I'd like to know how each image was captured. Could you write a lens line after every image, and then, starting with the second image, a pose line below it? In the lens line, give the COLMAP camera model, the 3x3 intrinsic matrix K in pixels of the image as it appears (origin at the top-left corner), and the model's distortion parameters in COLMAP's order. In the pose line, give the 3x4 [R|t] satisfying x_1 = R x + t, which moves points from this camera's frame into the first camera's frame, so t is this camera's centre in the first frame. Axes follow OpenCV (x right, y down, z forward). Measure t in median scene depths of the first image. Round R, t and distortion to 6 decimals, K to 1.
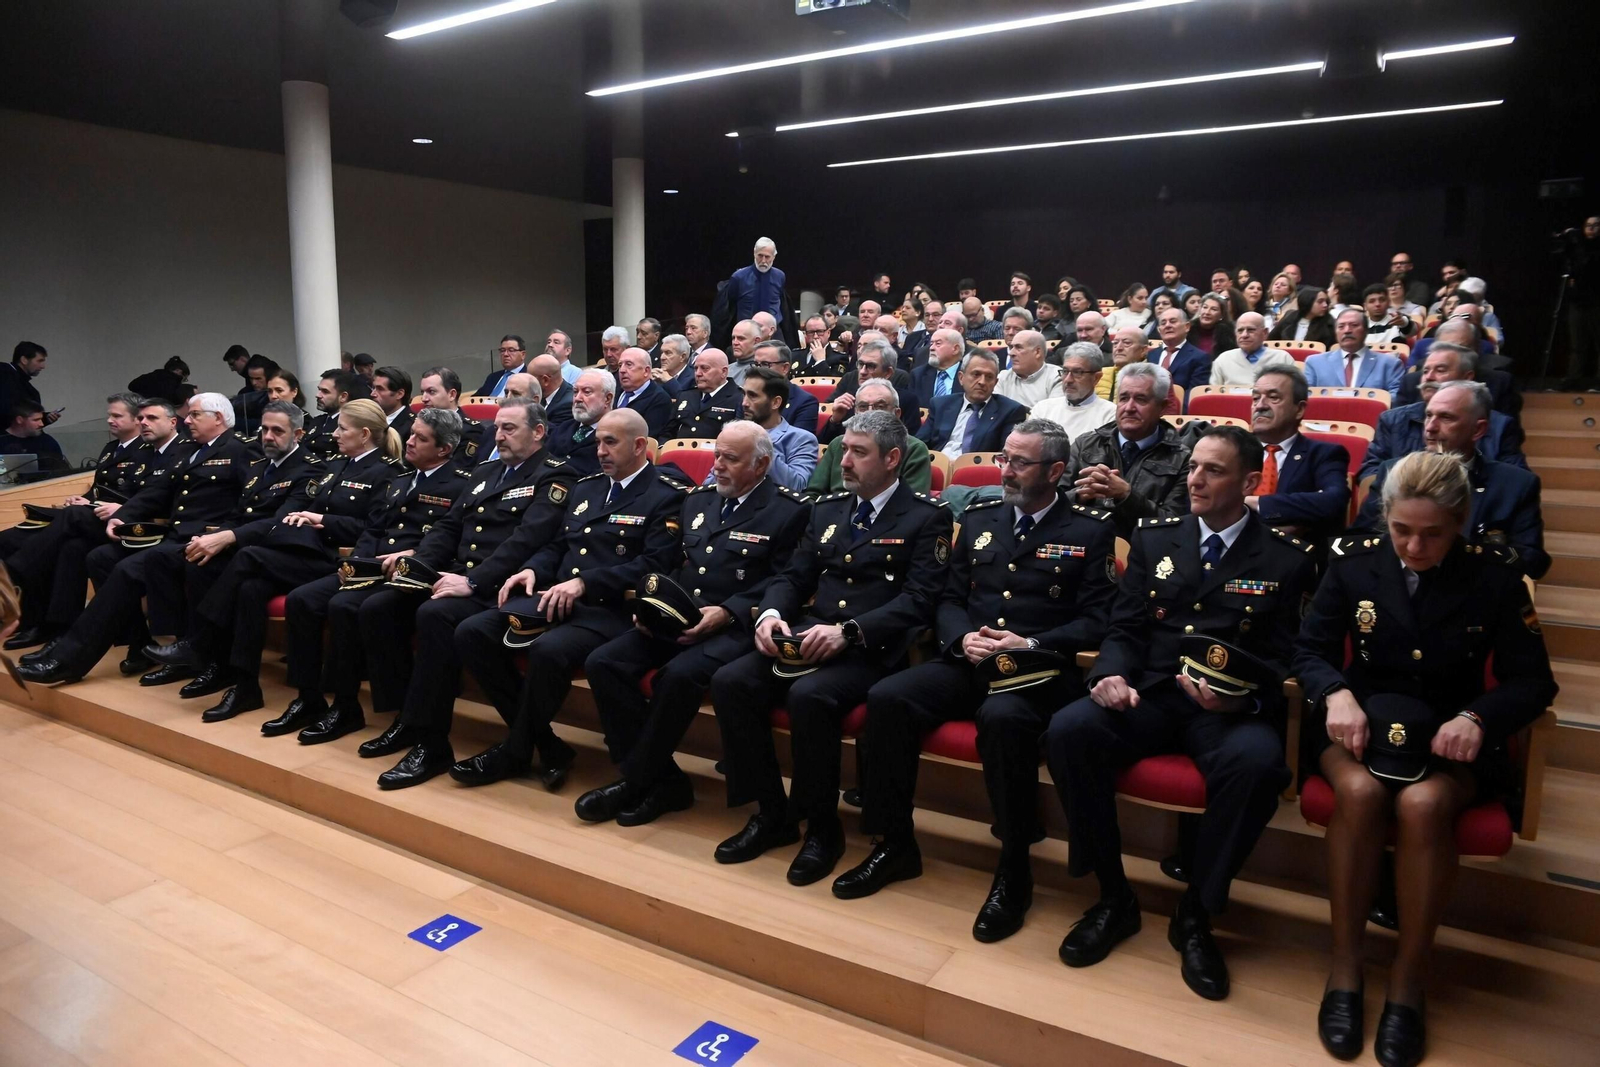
lens RADIAL K [[1106.0, 0, 811.6], [0, 1106.0, 530.6], [0, 0, 1]] dist [-0.114005, 0.088983]
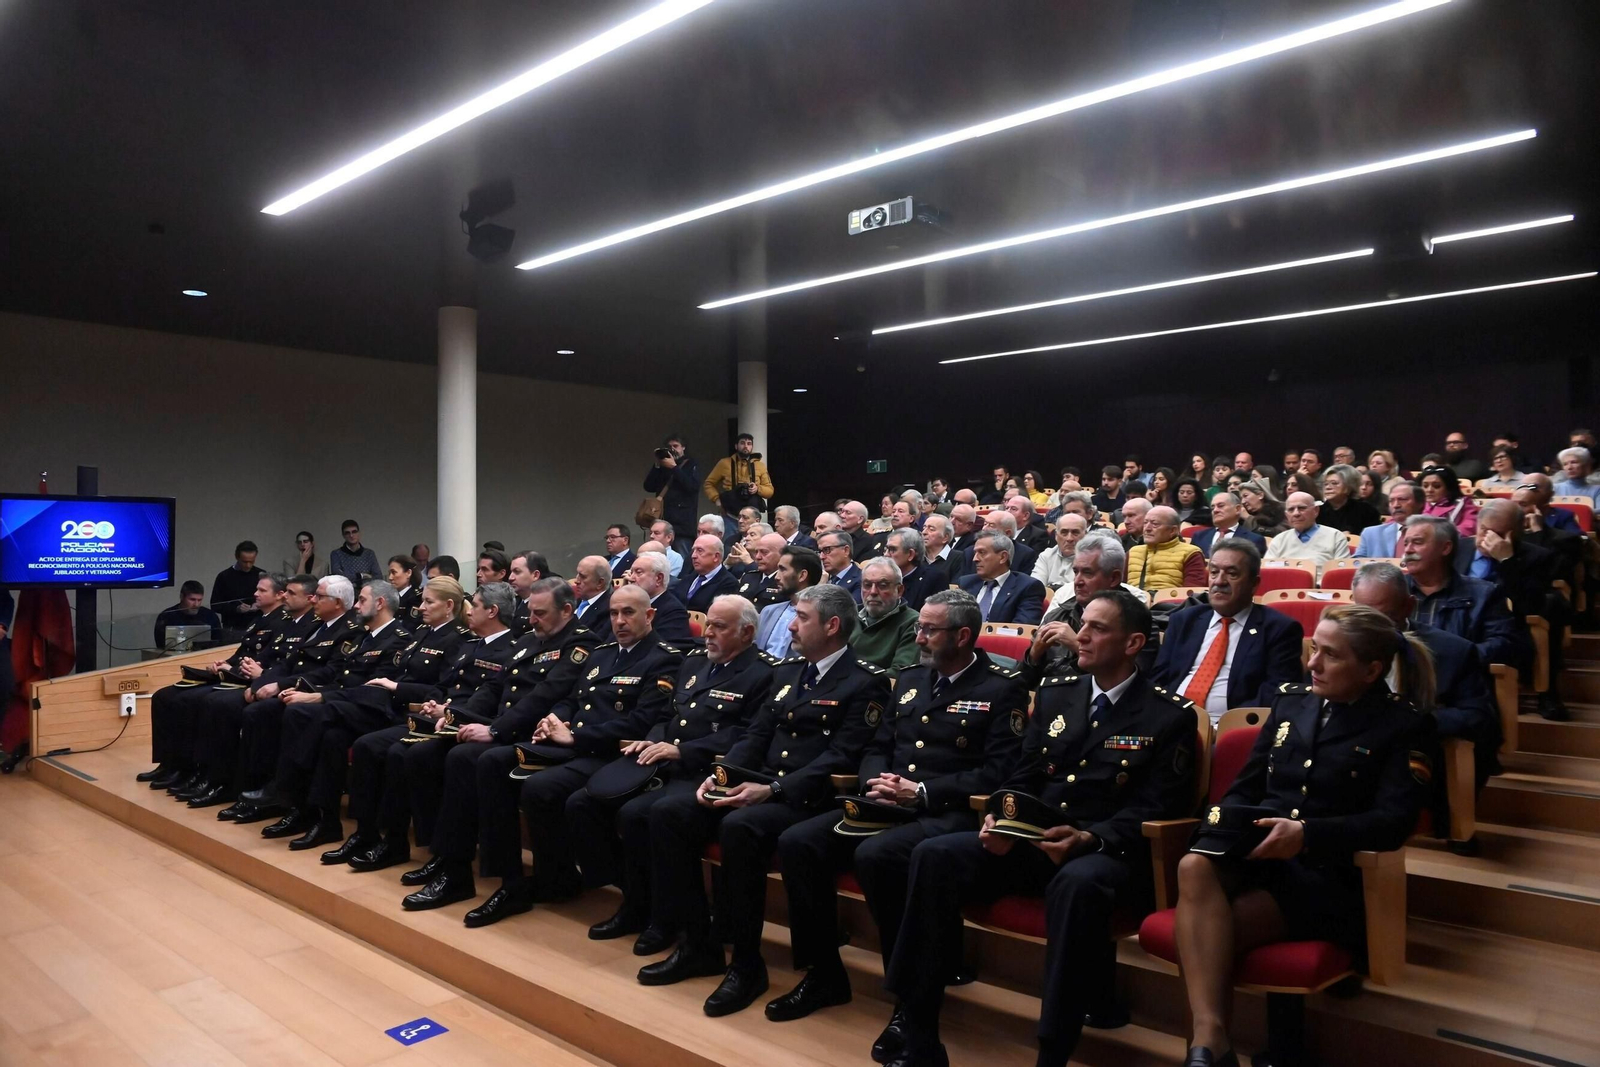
lens RADIAL K [[1106.0, 0, 814.9], [0, 1106.0, 542.0], [0, 0, 1]] dist [-0.114005, 0.088983]
pose [[0.987723, -0.011535, -0.155789, 0.174648], [-0.013497, 0.987240, -0.158668, 0.023783], [0.155631, 0.158823, 0.974964, -0.083888]]
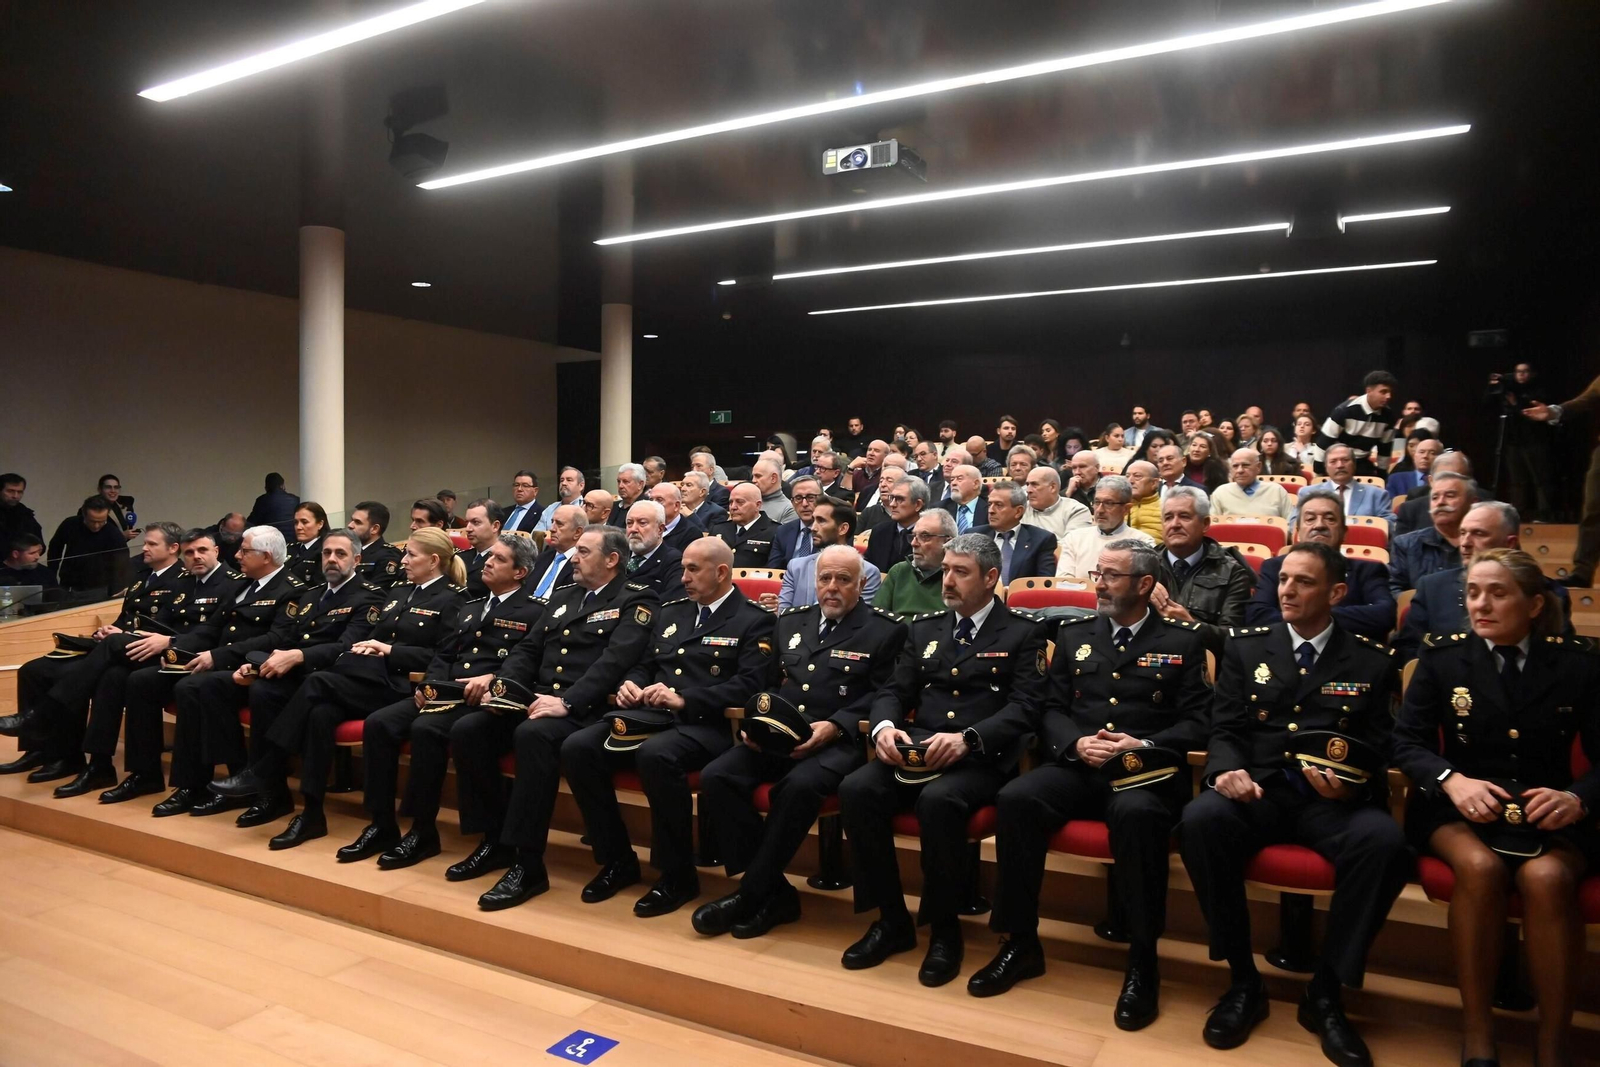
lens RADIAL K [[1106.0, 0, 820.1], [0, 1106.0, 533.3], [0, 0, 1]] dist [-0.114005, 0.088983]
pose [[0.997979, -0.002069, 0.063511, -0.122598], [0.010073, 0.991984, -0.125963, 0.019072], [-0.062741, 0.126348, 0.990000, -0.040915]]
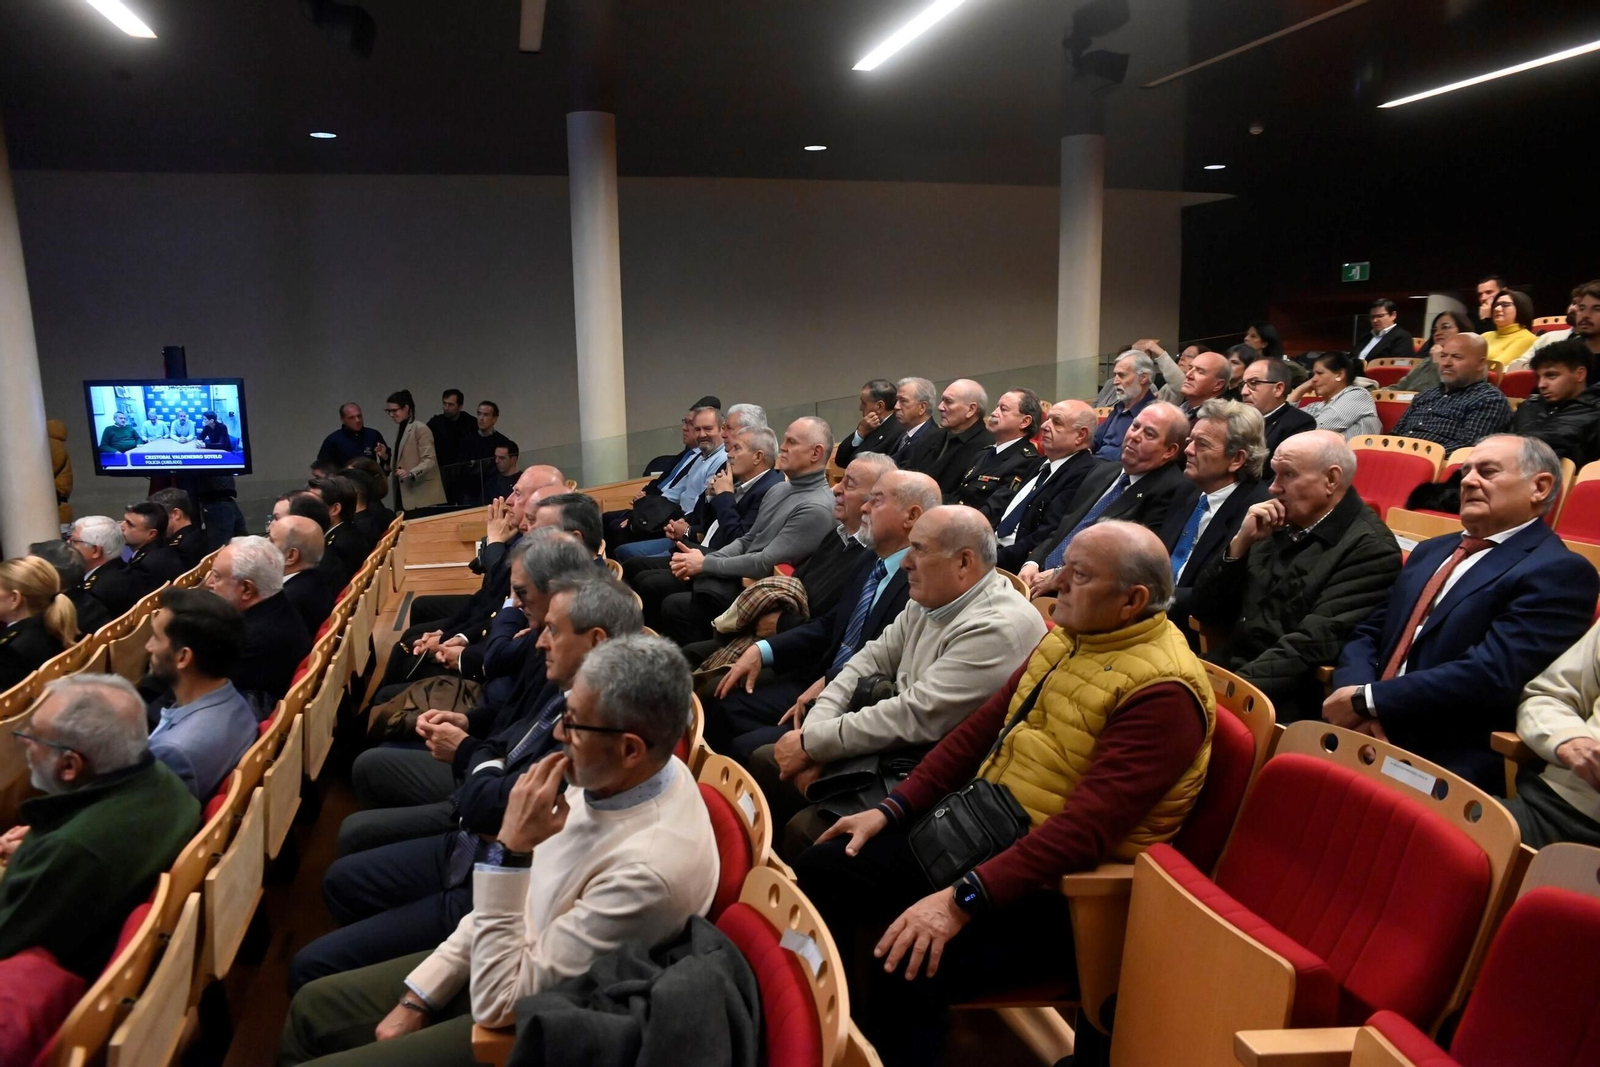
lens RADIAL K [[1106.0, 0, 808.2], [0, 1106.0, 545.7], [0, 0, 1]] dist [-0.114005, 0.088983]
pose [[0.729096, 0.115533, -0.674590, 0.629393], [-0.090721, 0.993266, 0.072060, -0.274503], [0.678372, 0.008660, 0.734667, 0.915933]]
